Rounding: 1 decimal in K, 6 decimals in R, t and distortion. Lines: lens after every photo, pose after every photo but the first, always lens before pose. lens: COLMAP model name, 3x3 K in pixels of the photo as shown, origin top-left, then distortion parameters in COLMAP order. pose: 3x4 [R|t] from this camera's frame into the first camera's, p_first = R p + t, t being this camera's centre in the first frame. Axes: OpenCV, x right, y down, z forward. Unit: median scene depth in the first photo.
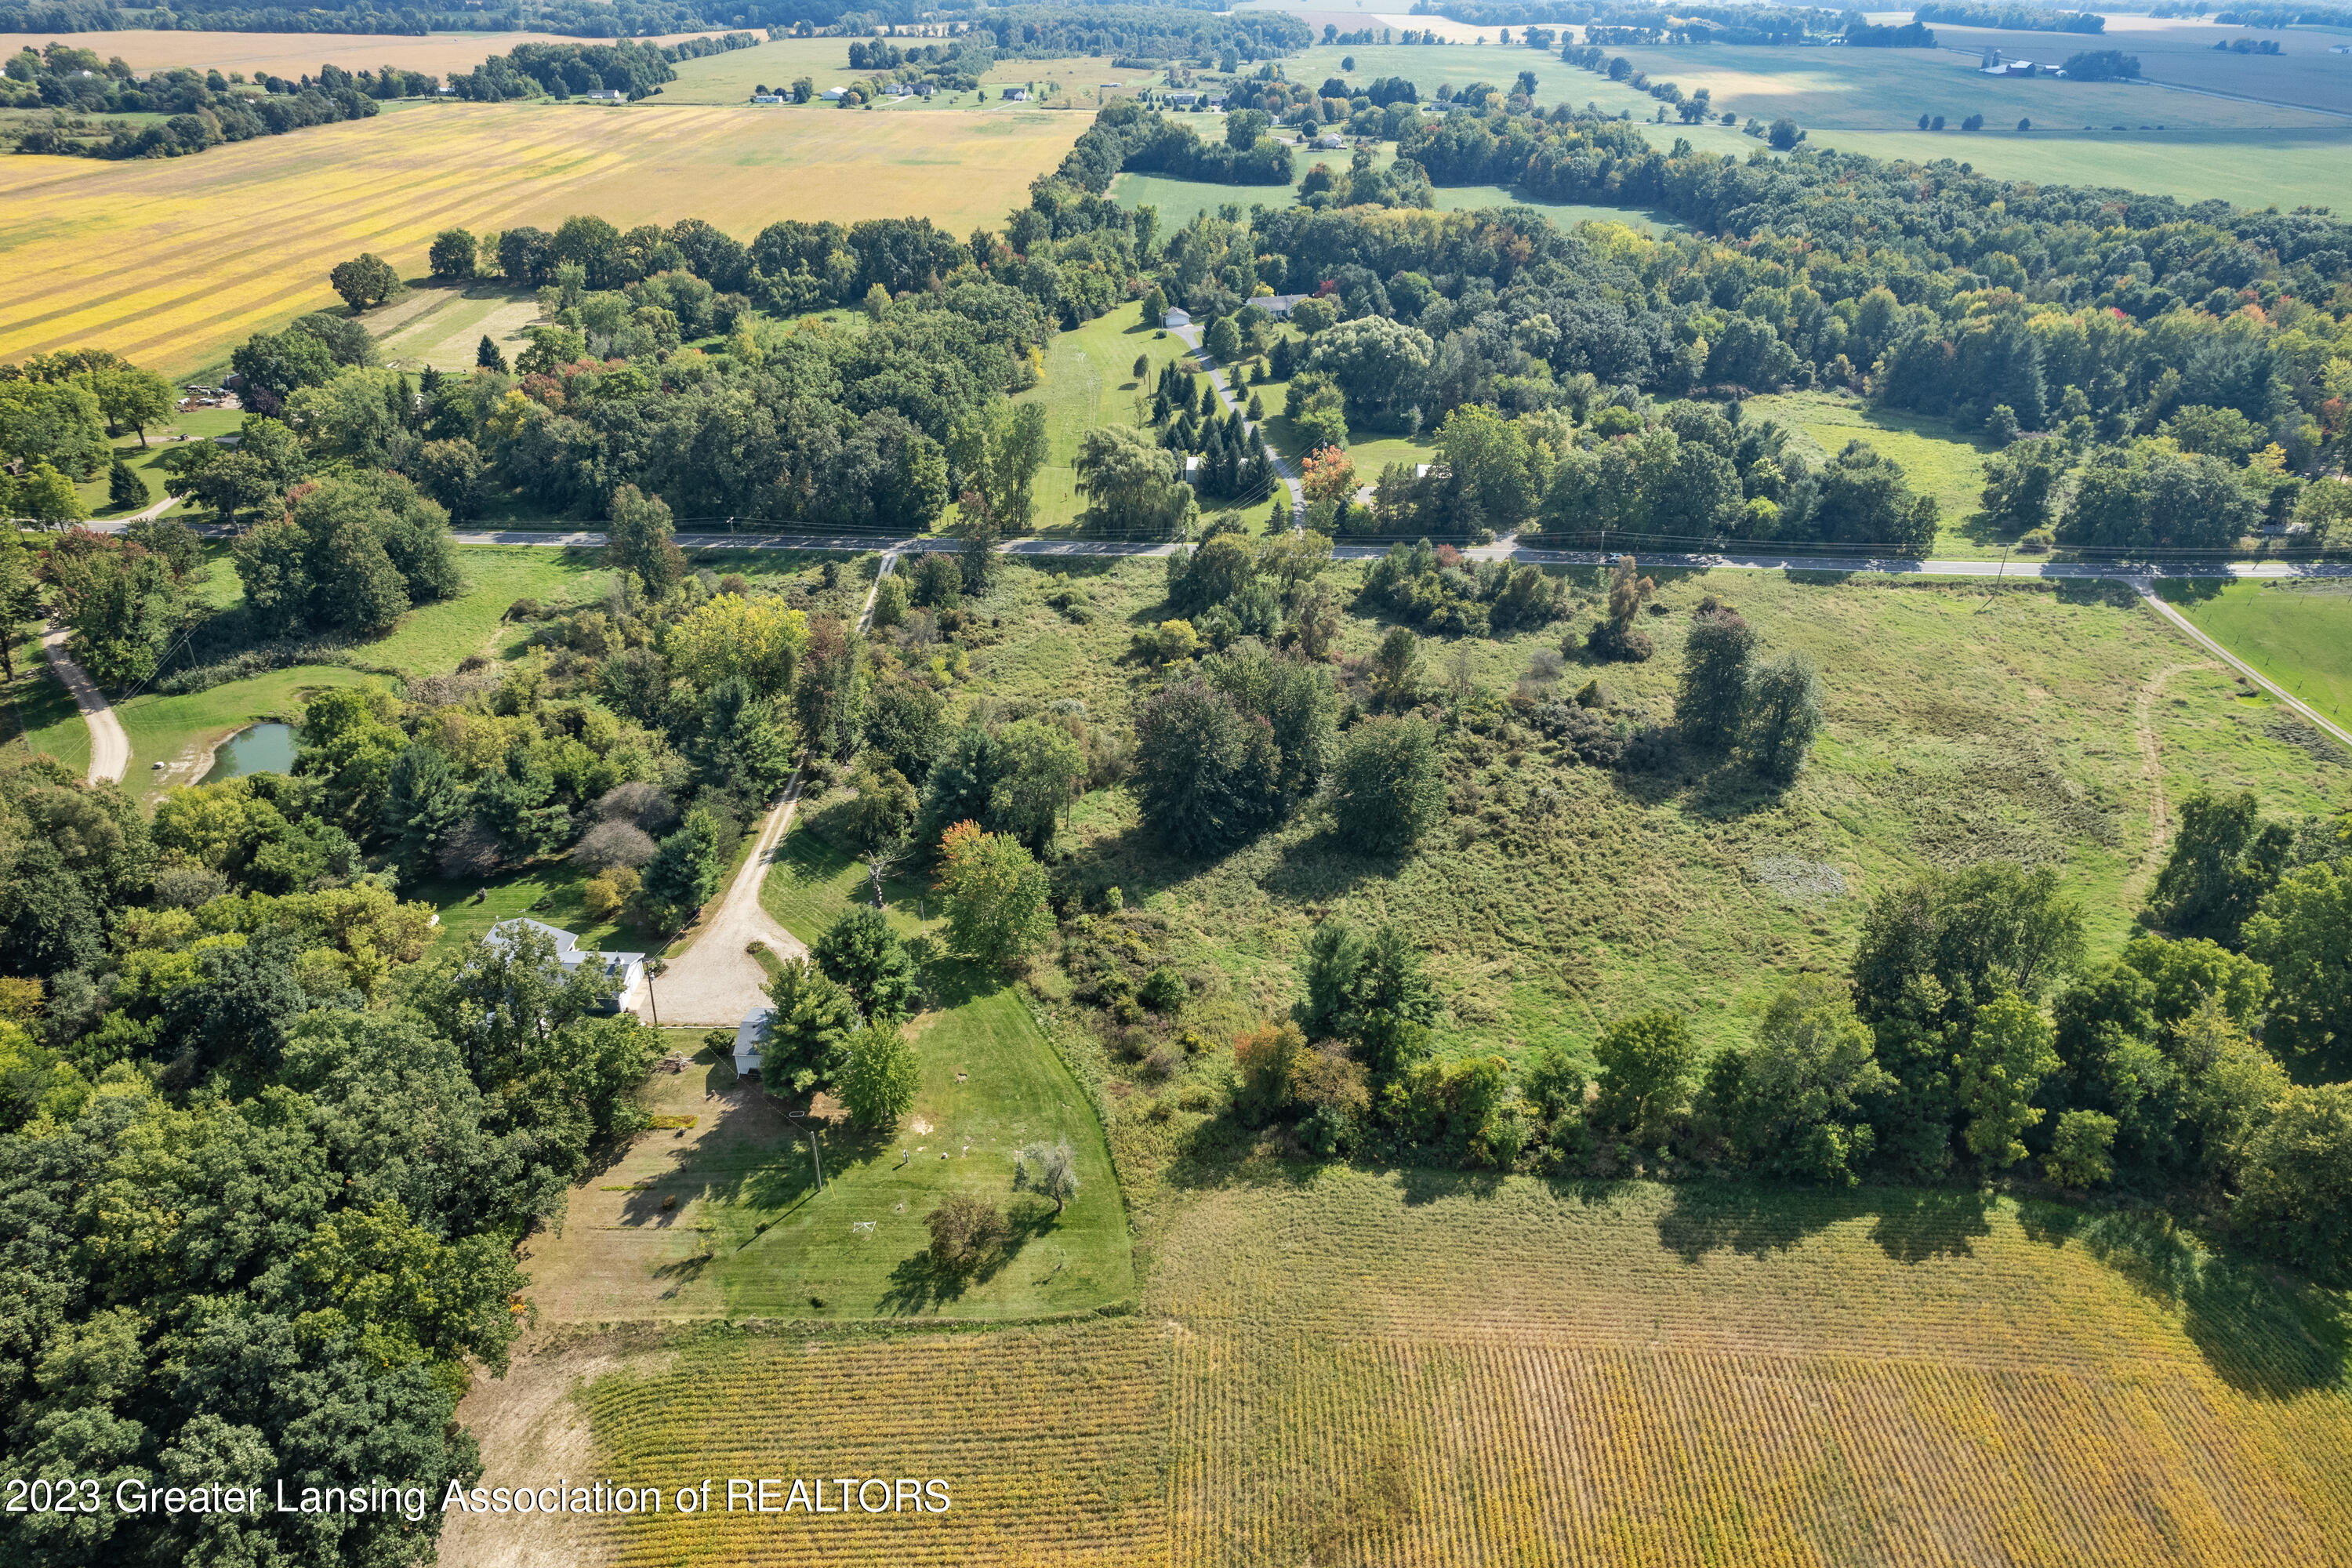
lens RADIAL K [[1506.3, 0, 1182.3], [0, 1506.3, 787.2], [0, 0, 1]] dist [-0.064860, 0.047254]
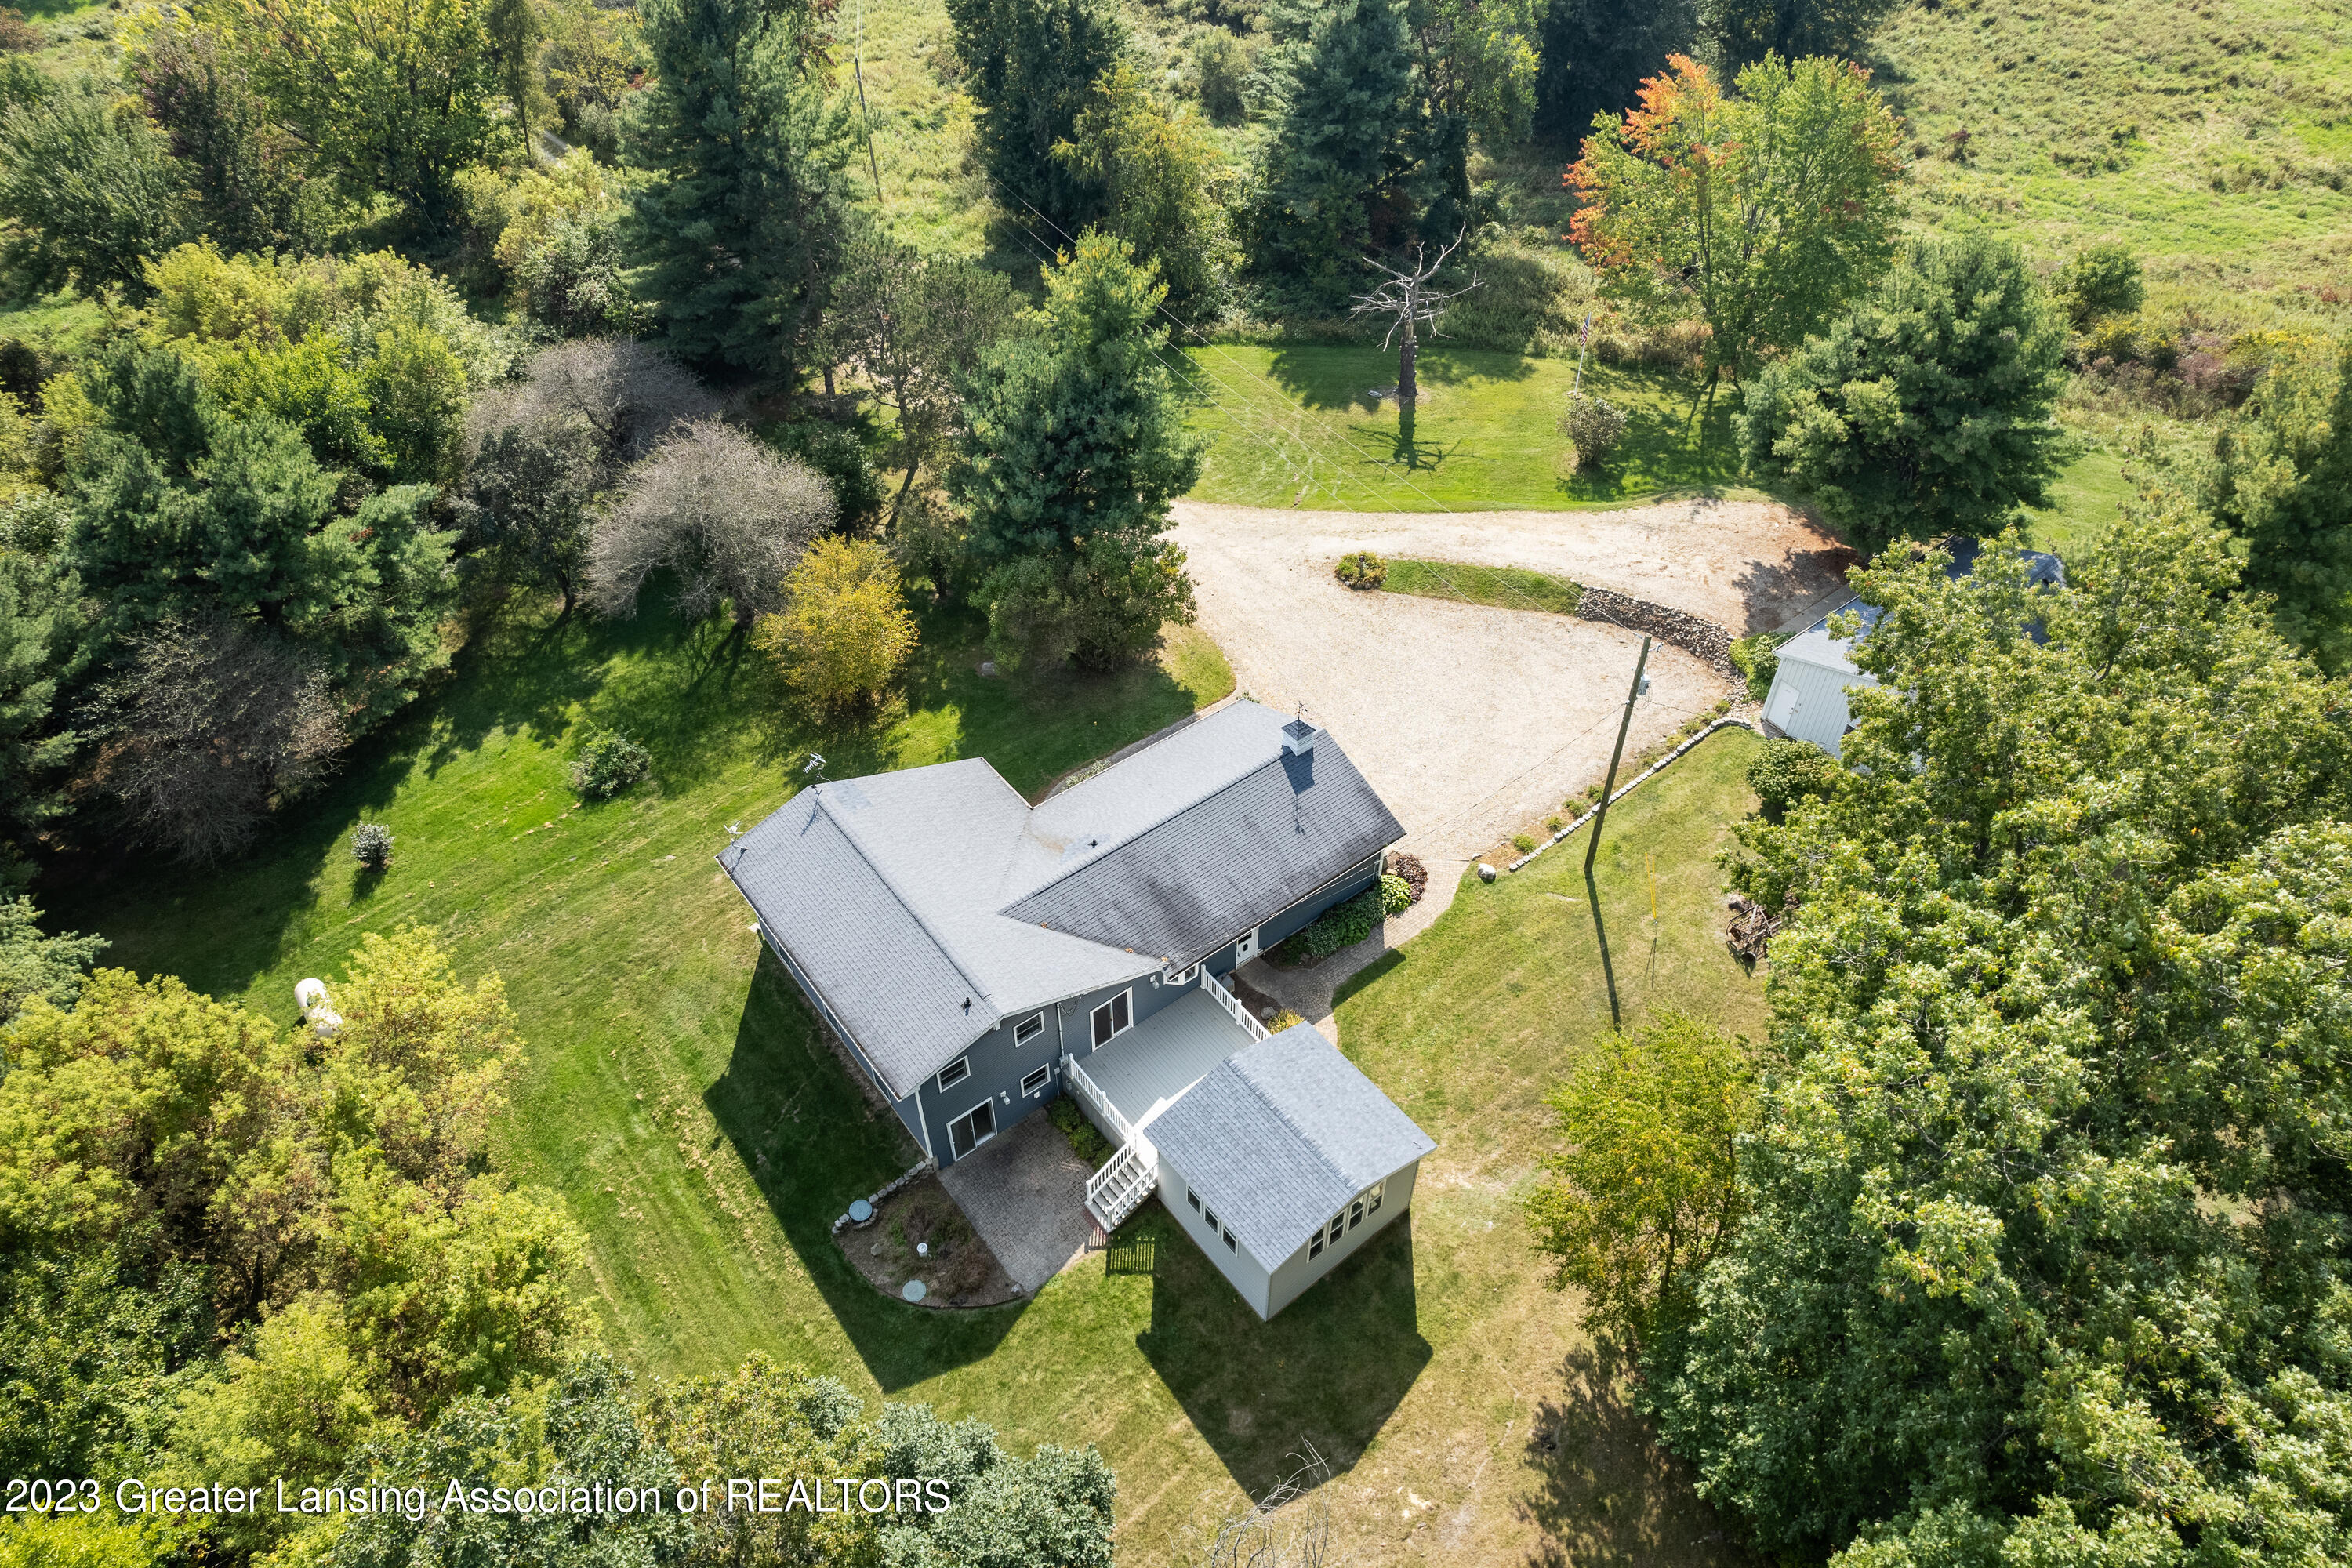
lens RADIAL K [[1506.3, 0, 1182.3], [0, 1506.3, 787.2], [0, 0, 1]] dist [-0.064860, 0.047254]
pose [[0.772135, -0.457548, 0.440973, -0.391300], [0.323804, 0.880389, 0.346506, 0.011713], [-0.546771, -0.124761, 0.827935, 0.567503]]
